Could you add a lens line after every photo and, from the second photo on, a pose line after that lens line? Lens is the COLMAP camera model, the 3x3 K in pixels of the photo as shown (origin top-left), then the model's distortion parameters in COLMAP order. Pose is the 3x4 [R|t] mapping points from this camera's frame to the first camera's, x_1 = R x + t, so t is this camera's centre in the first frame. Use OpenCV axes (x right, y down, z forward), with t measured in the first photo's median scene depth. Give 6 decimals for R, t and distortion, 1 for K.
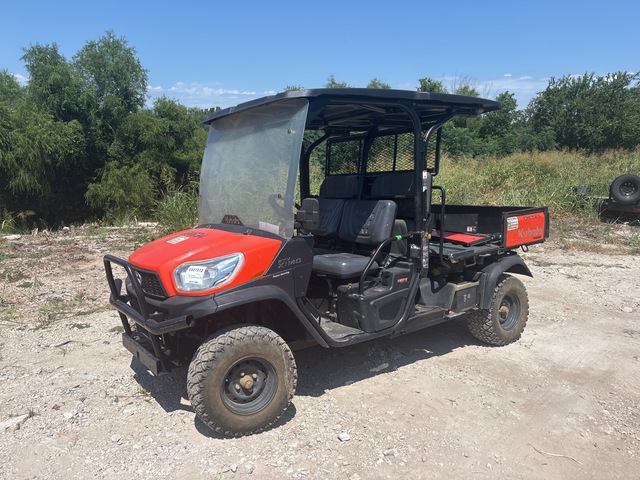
lens RADIAL K [[497.9, 0, 320.0], [0, 497.9, 240.0], [0, 0, 1]] dist [0.000696, 0.001105]
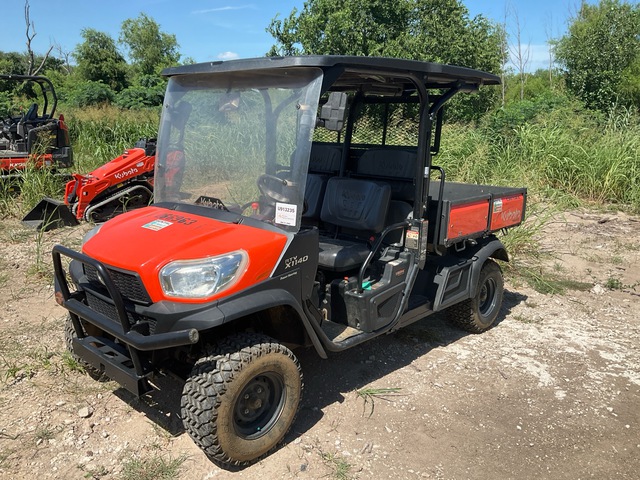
lens RADIAL K [[548.4, 0, 320.0], [0, 548.4, 240.0], [0, 0, 1]] dist [0.016995, 0.004448]
pose [[0.980510, 0.012851, 0.196047, -0.176598], [-0.031142, 0.995409, 0.090504, -0.066223], [-0.193984, -0.094846, 0.976409, 0.058991]]
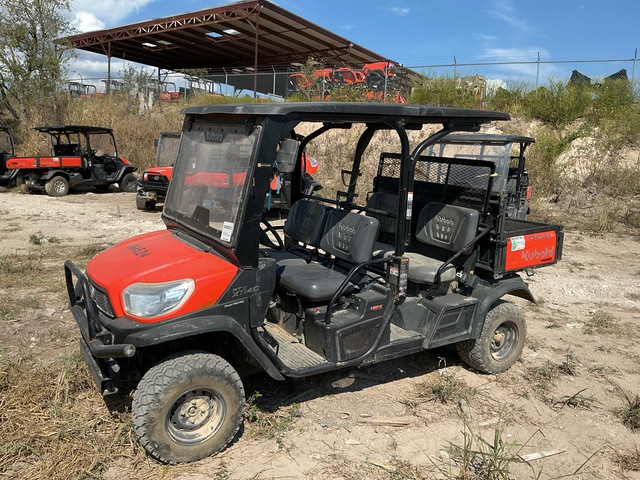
lens RADIAL K [[548.4, 0, 320.0], [0, 548.4, 240.0], [0, 0, 1]] dist [0.016995, 0.004448]
pose [[0.994962, 0.075057, -0.066458, 0.121864], [-0.069119, 0.993761, 0.087535, -0.129604], [0.072614, -0.082501, 0.993942, -0.017504]]
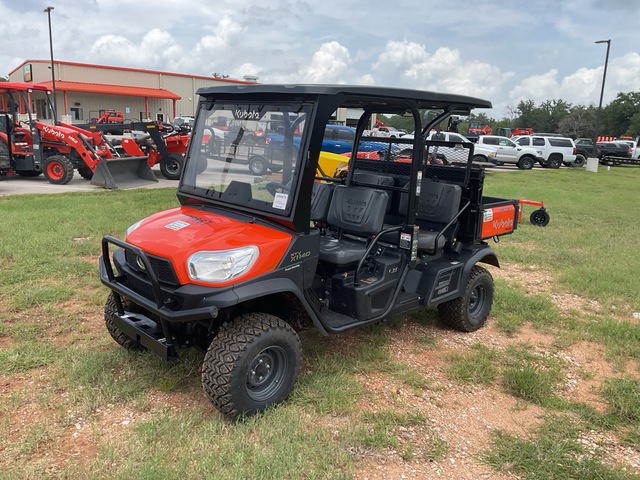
lens RADIAL K [[548.4, 0, 320.0], [0, 548.4, 240.0], [0, 0, 1]] dist [0.016995, 0.004448]
pose [[0.986966, 0.047570, 0.153739, -0.168398], [-0.061063, 0.994570, 0.084268, -0.072766], [-0.148895, -0.092558, 0.984512, -0.106754]]
